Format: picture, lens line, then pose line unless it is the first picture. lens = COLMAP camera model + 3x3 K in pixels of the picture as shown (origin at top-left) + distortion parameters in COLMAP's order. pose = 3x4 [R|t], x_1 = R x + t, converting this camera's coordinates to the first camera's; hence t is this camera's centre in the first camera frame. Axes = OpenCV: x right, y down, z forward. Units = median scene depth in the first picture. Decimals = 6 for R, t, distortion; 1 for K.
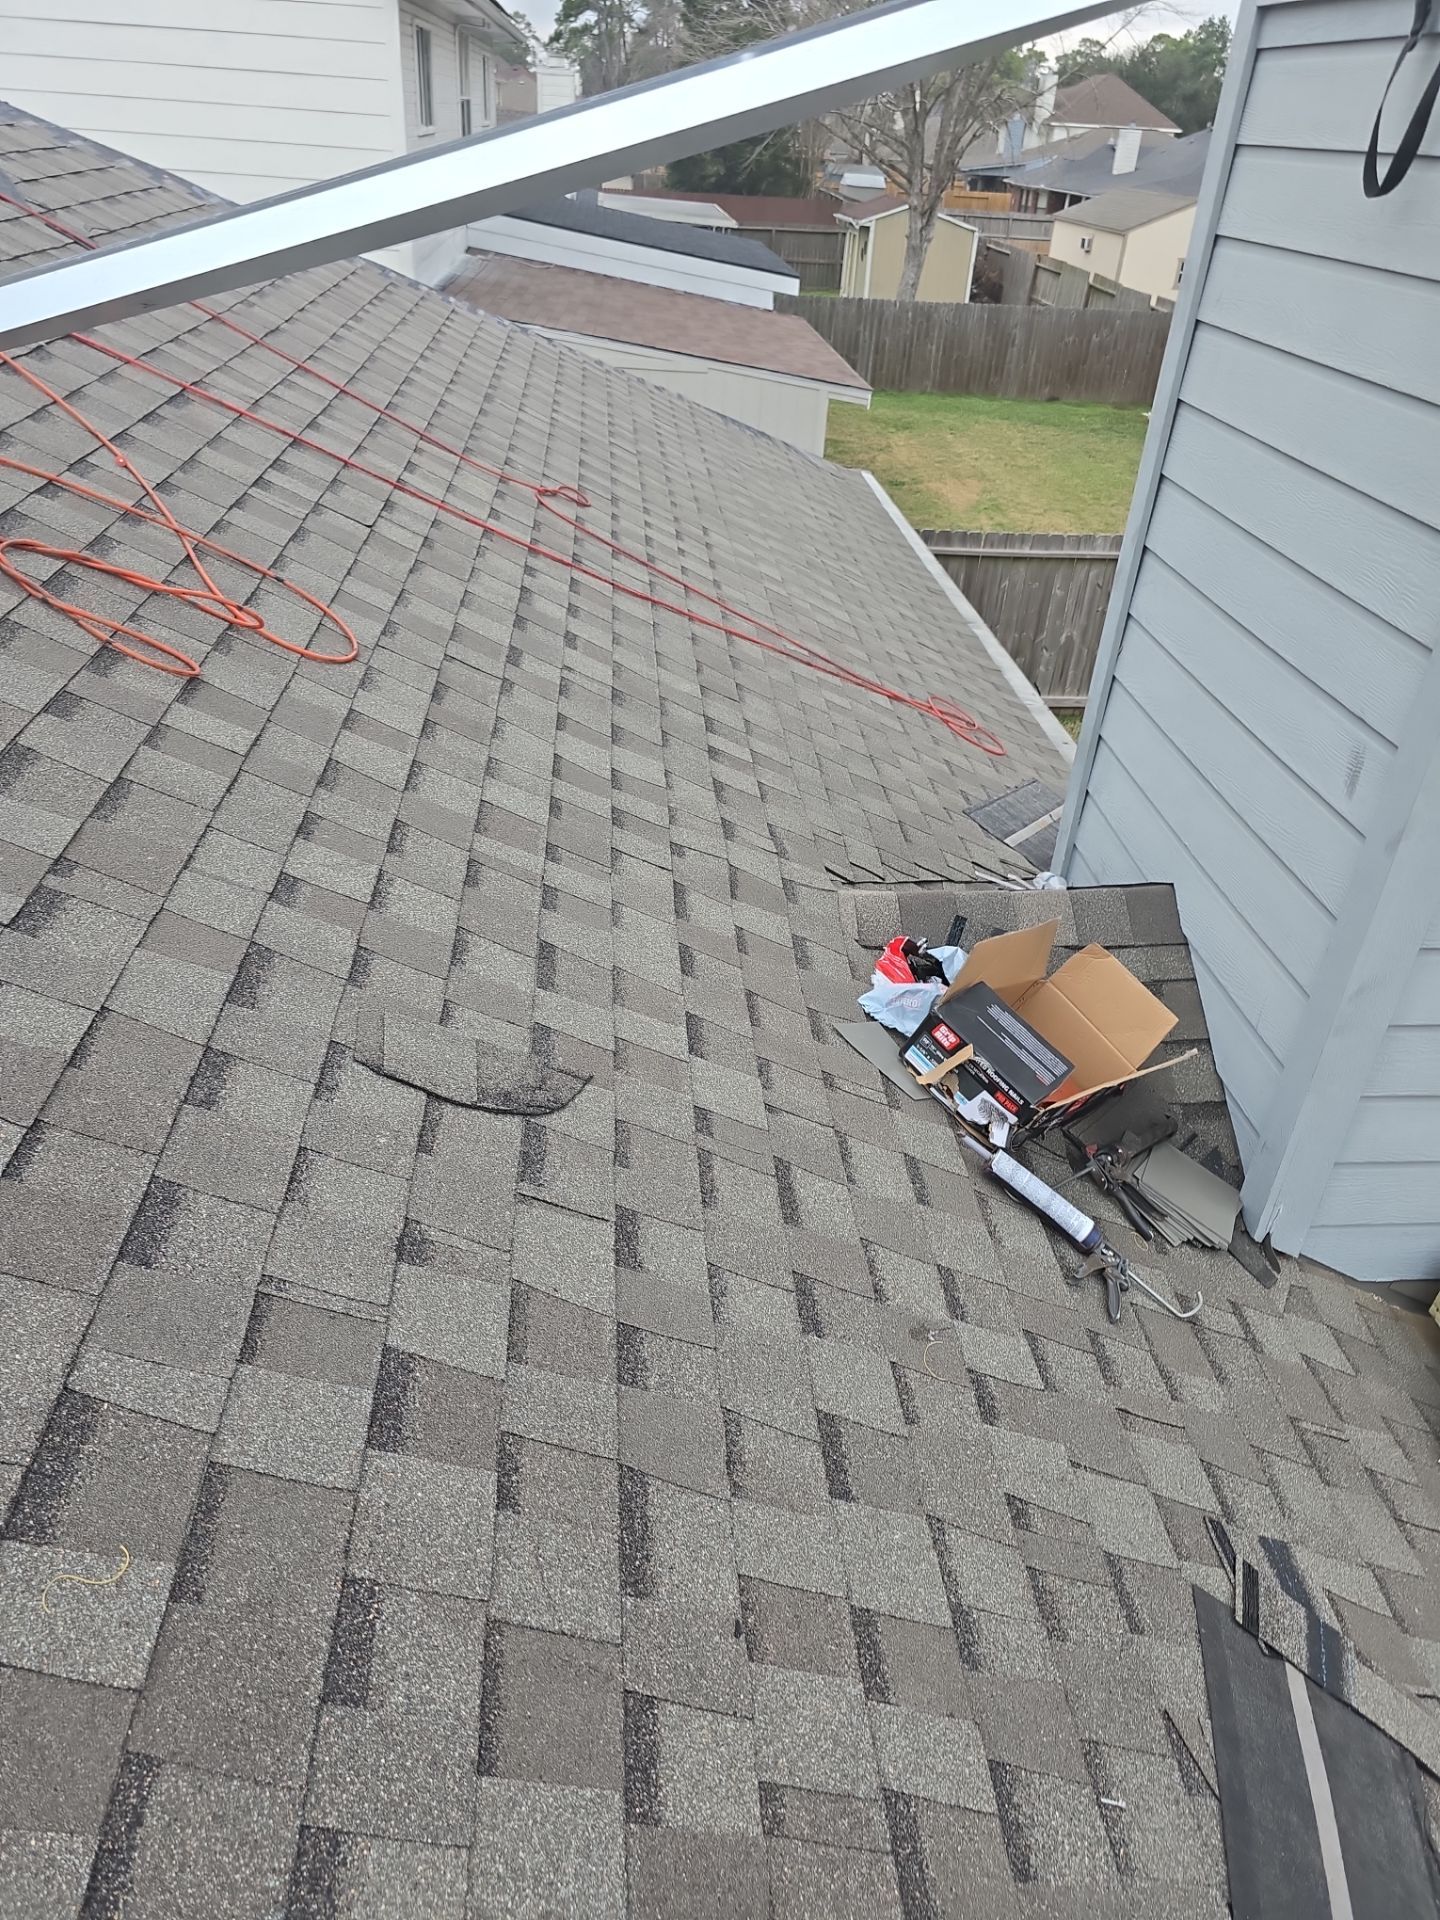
lens RADIAL K [[1295.0, 0, 726.4], [0, 1295.0, 947.4], [0, 0, 1]] dist [0.068276, -0.054773]
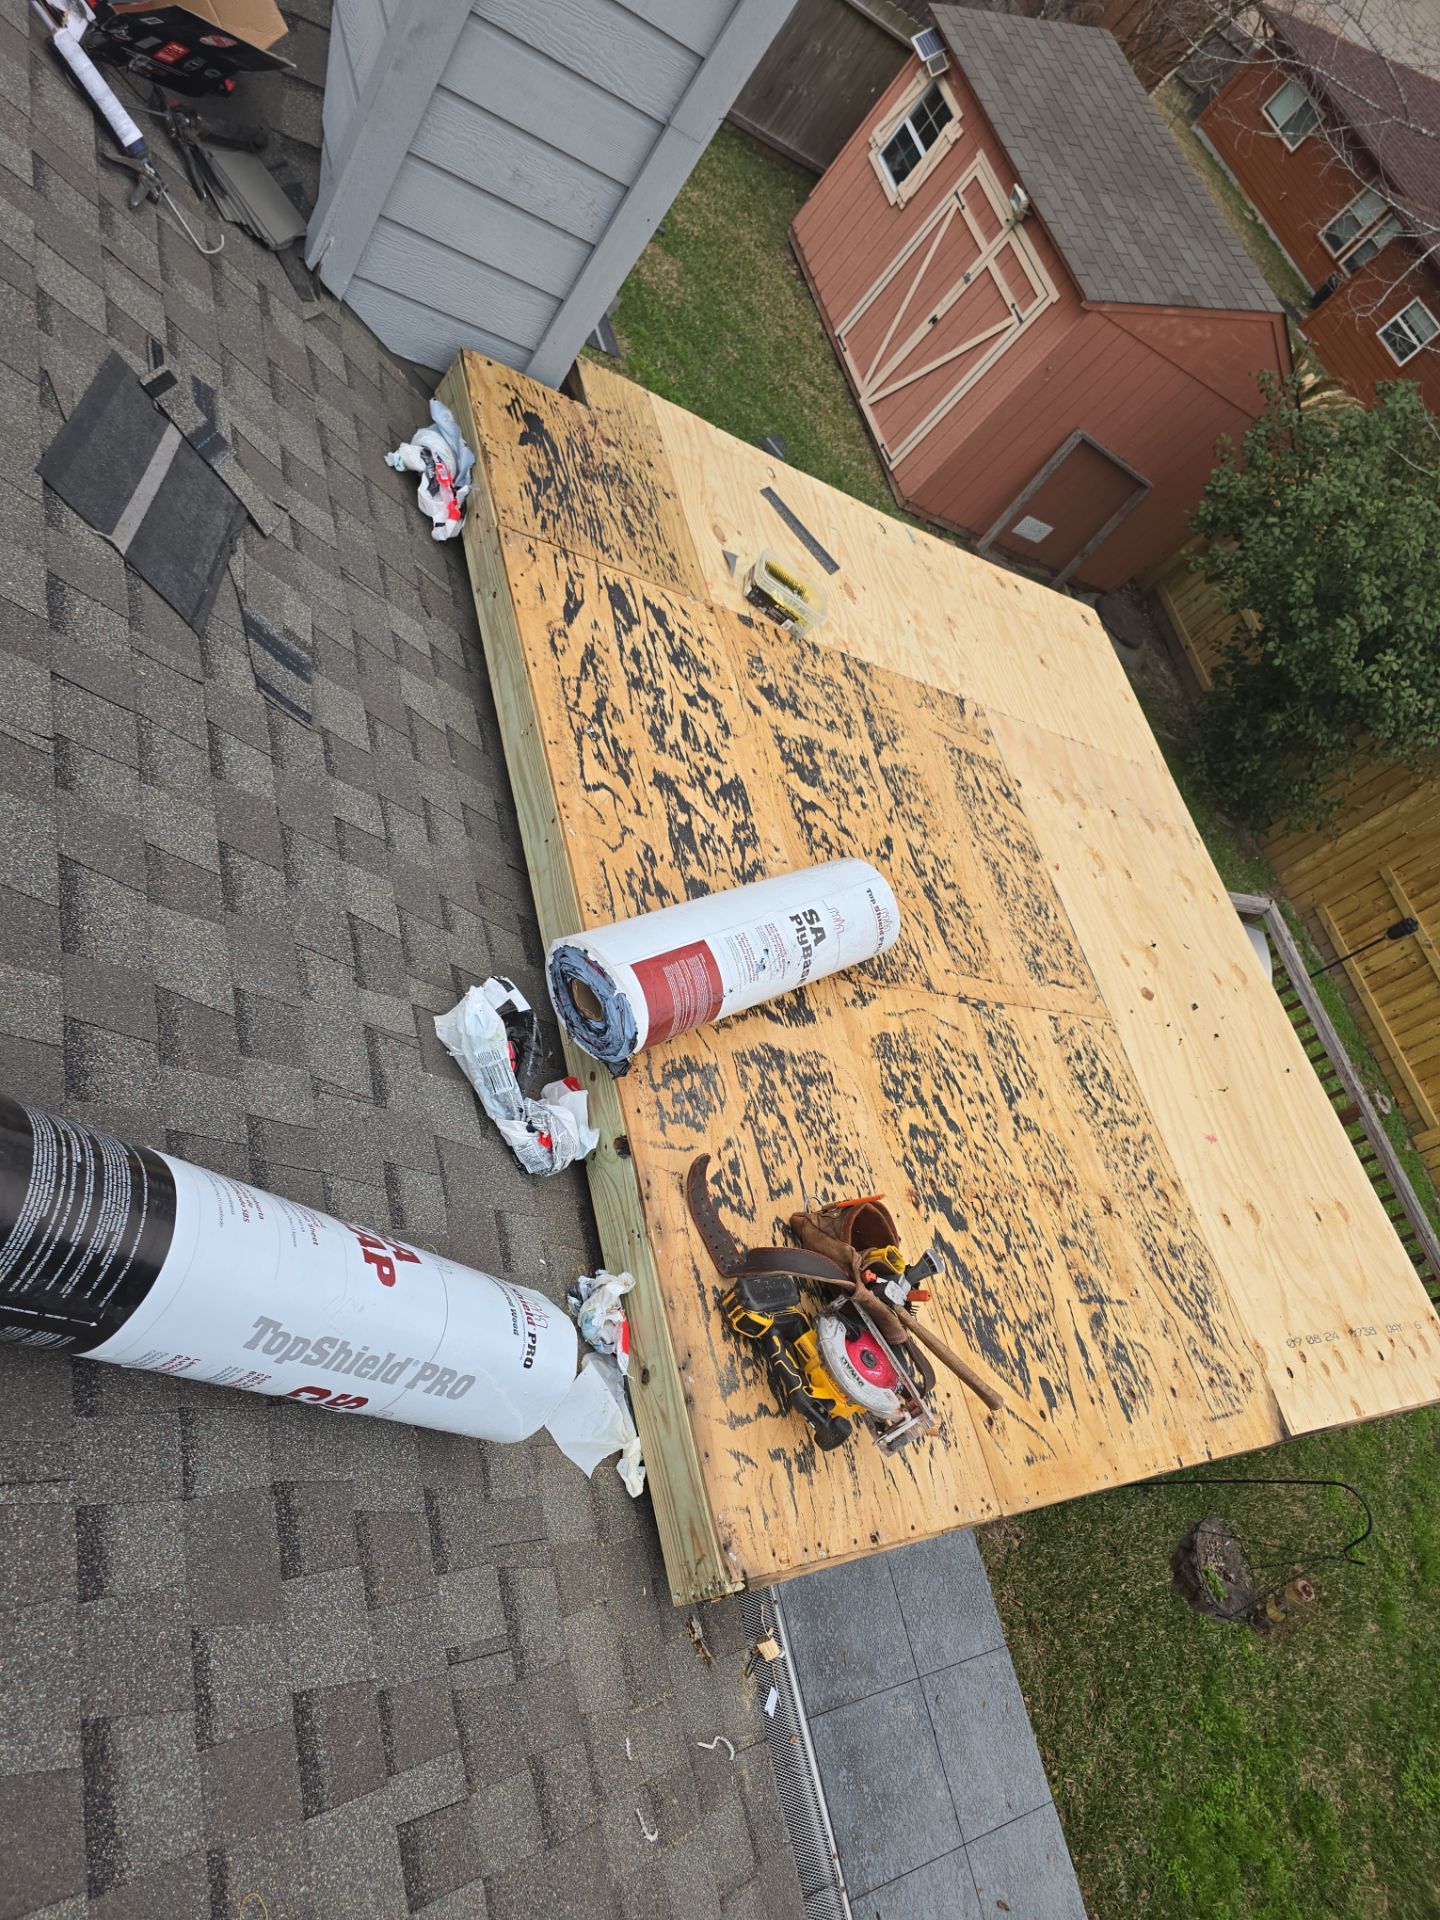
lens RADIAL K [[1295.0, 0, 726.7], [0, 1295.0, 970.0], [0, 0, 1]] dist [0.068276, -0.054773]
pose [[0.828041, 0.126392, 0.546235, 0.208964], [-0.356138, 0.871035, 0.338324, 0.341874], [-0.433028, -0.474682, 0.766266, -0.544010]]
